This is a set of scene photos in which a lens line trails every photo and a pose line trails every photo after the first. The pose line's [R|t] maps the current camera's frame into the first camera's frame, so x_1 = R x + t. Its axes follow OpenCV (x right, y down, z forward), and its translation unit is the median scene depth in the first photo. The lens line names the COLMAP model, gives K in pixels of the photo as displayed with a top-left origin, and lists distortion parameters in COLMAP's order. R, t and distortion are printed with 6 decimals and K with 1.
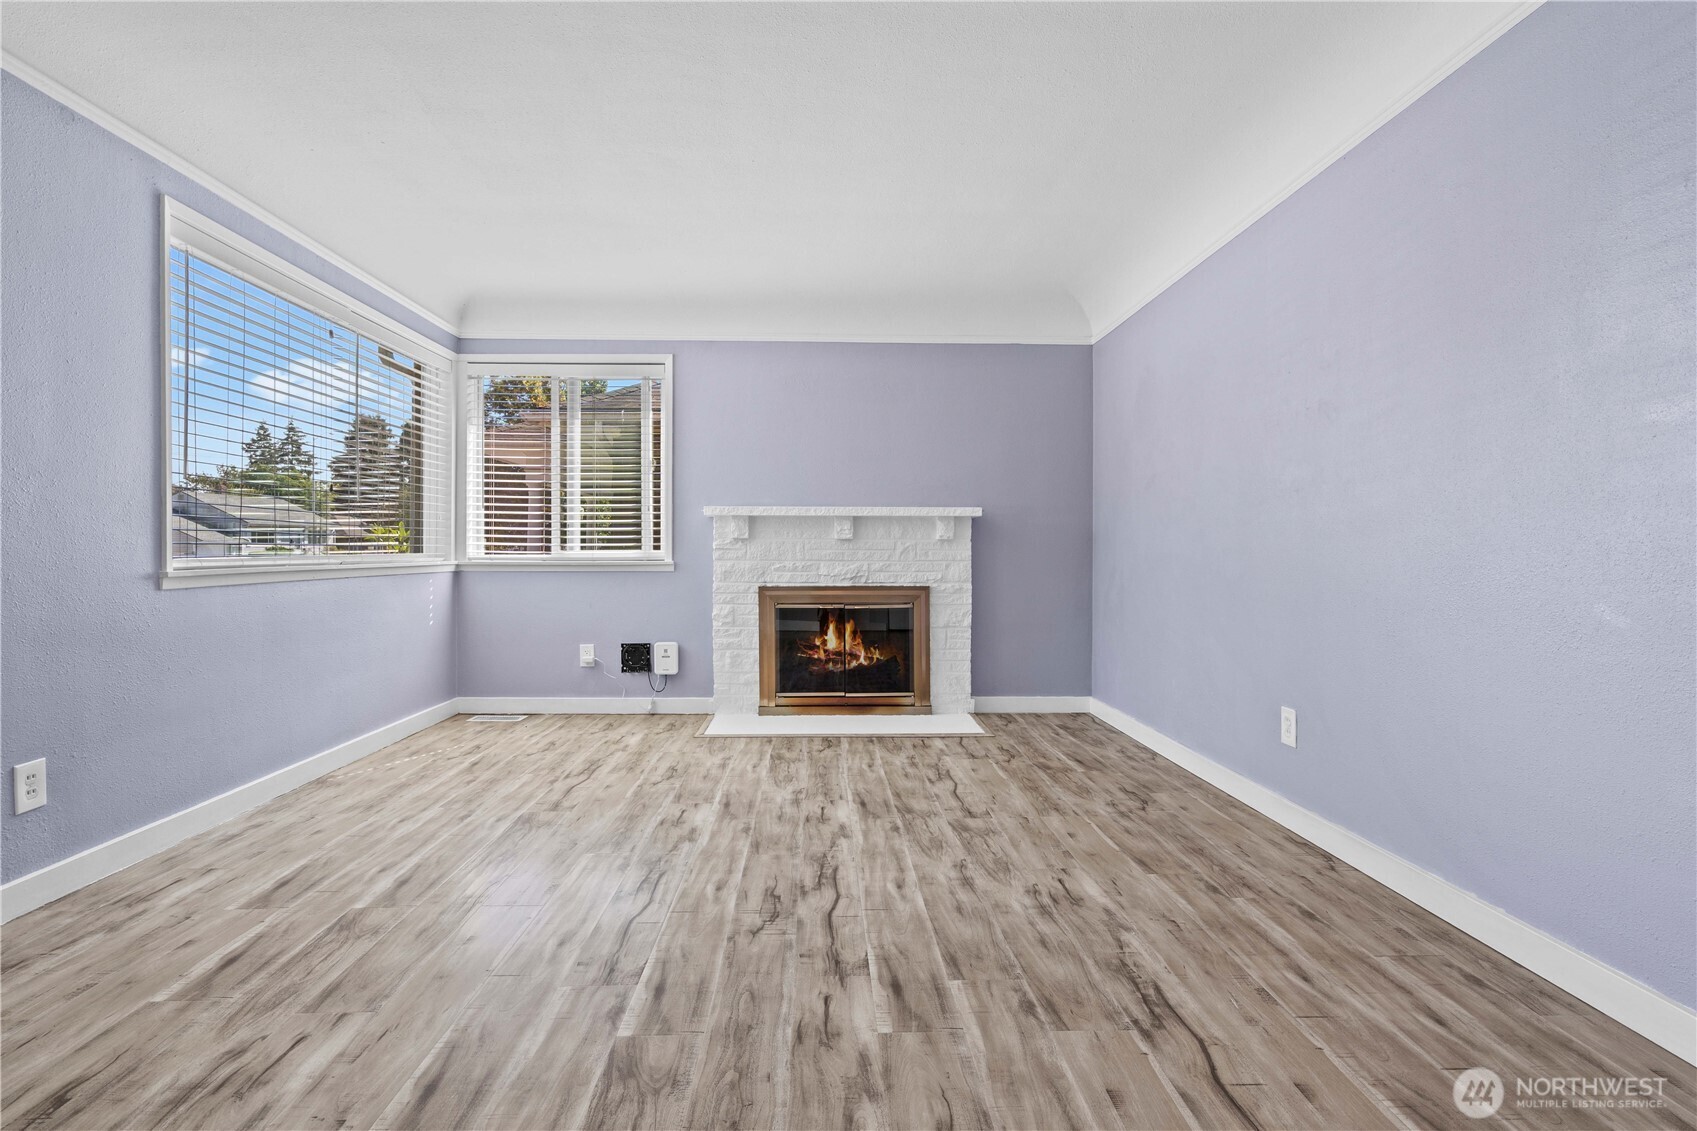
lens RADIAL K [[781.2, 0, 838.5], [0, 781.2, 555.5], [0, 0, 1]] dist [-0.007367, 0.003296]
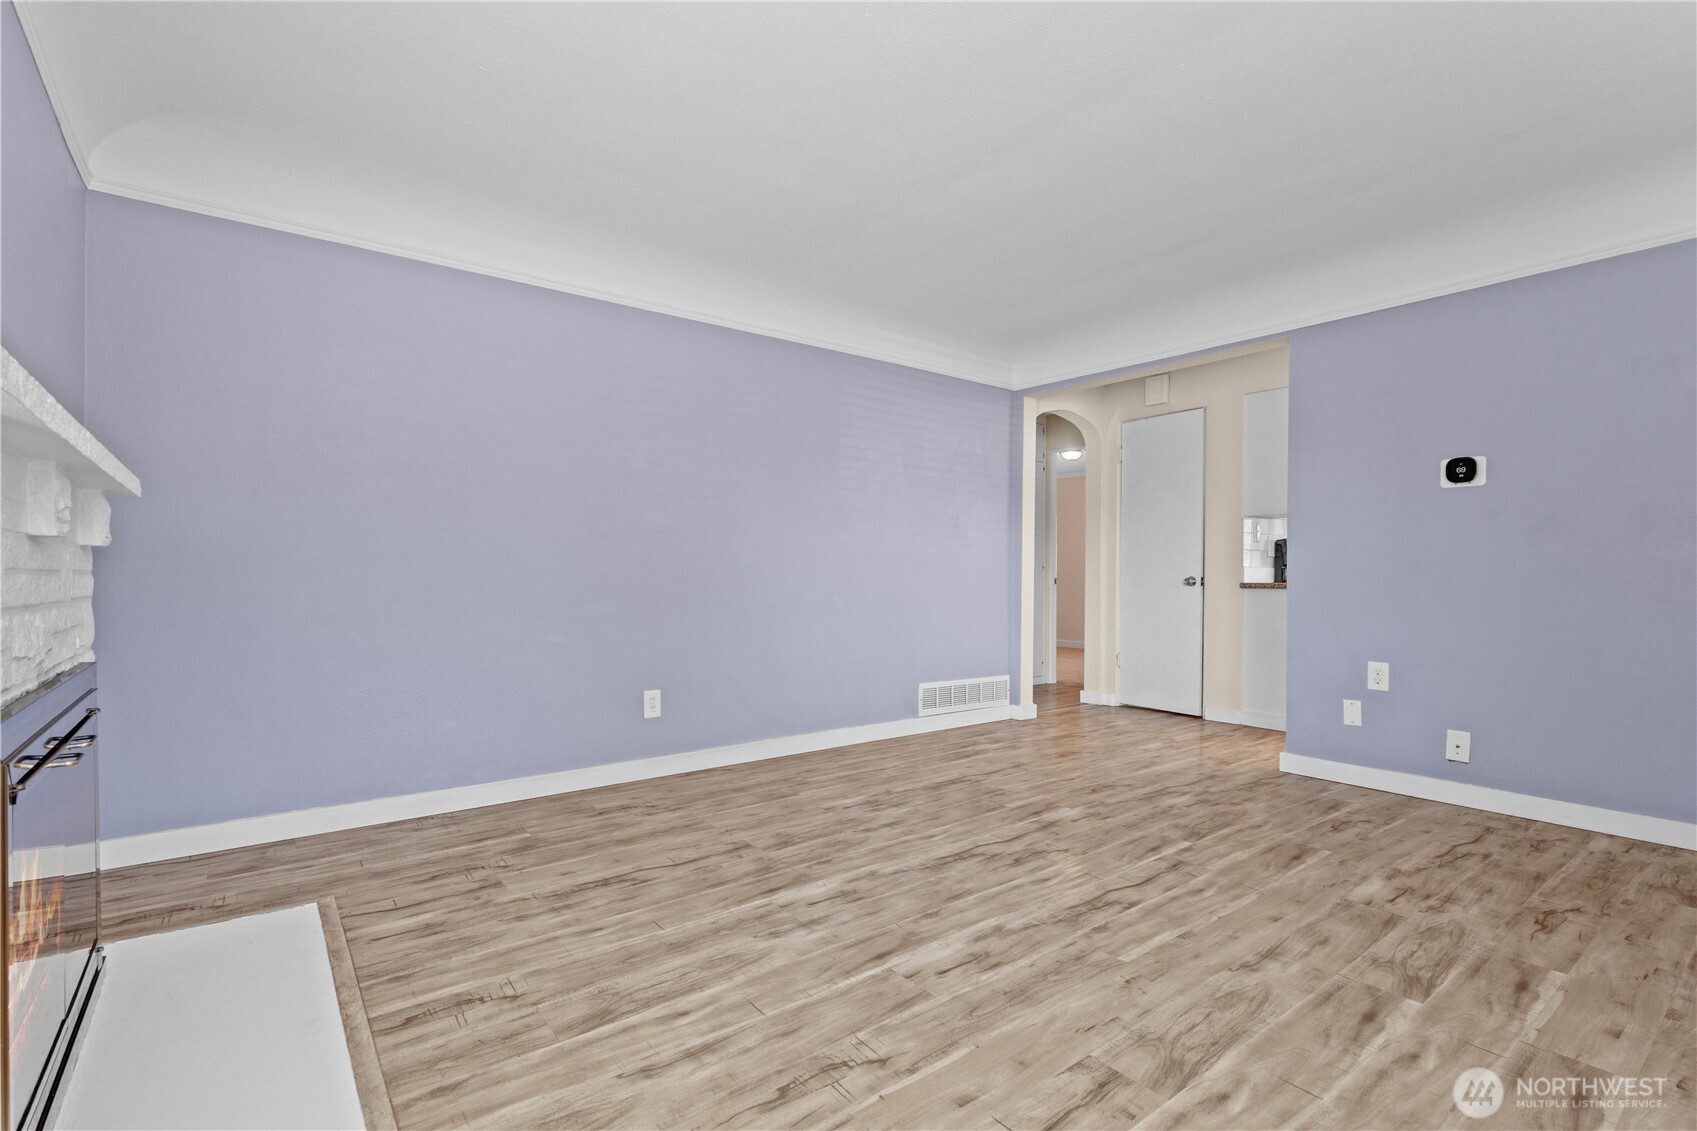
lens RADIAL K [[781.2, 0, 844.6], [0, 781.2, 561.1], [0, 0, 1]] dist [-0.007367, 0.003296]
pose [[-0.590496, 0.010749, 0.806969, -0.730679], [-0.000171, 0.999910, -0.013445, -0.010832], [-0.807041, -0.008077, -0.590440, 1.558322]]
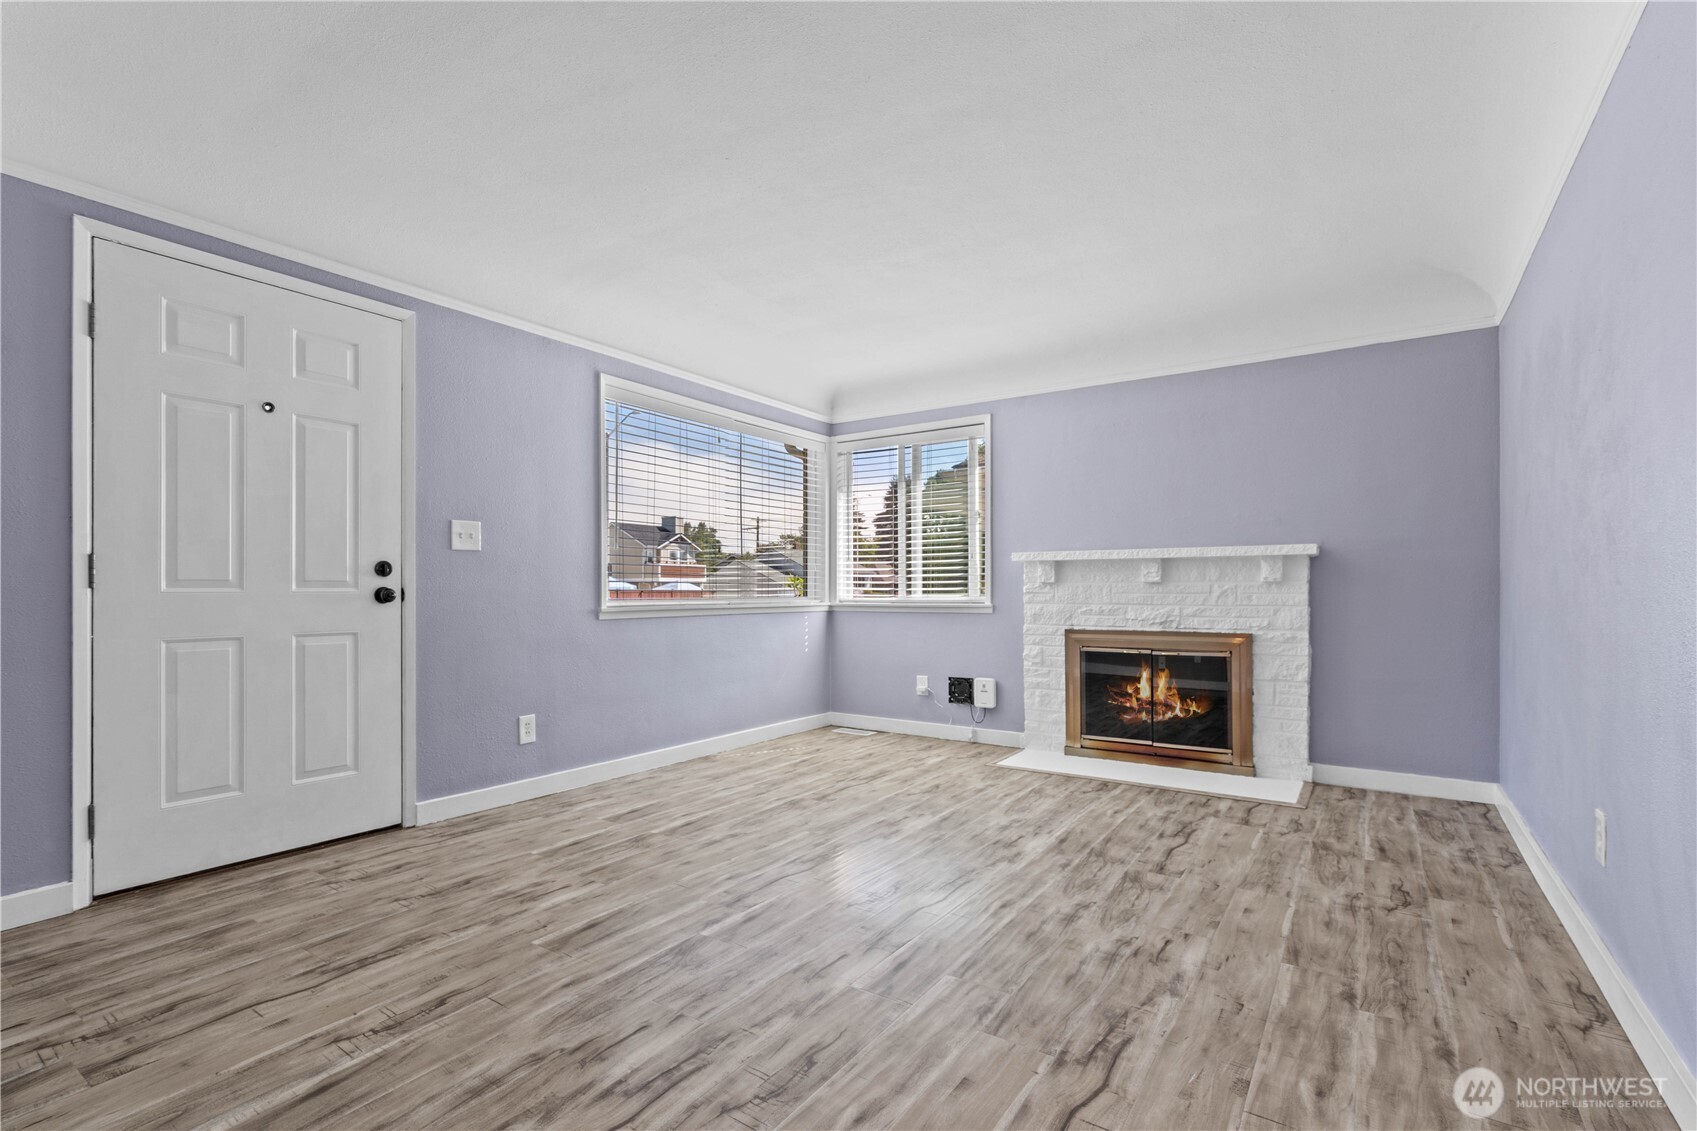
lens RADIAL K [[781.2, 0, 836.5], [0, 781.2, 602.3], [0, 0, 1]] dist [-0.007367, 0.003296]
pose [[0.805817, 0.005029, -0.592144, 0.438142], [-0.001869, 0.999981, 0.005949, -0.002195], [0.592162, -0.003687, 0.805810, -0.005113]]
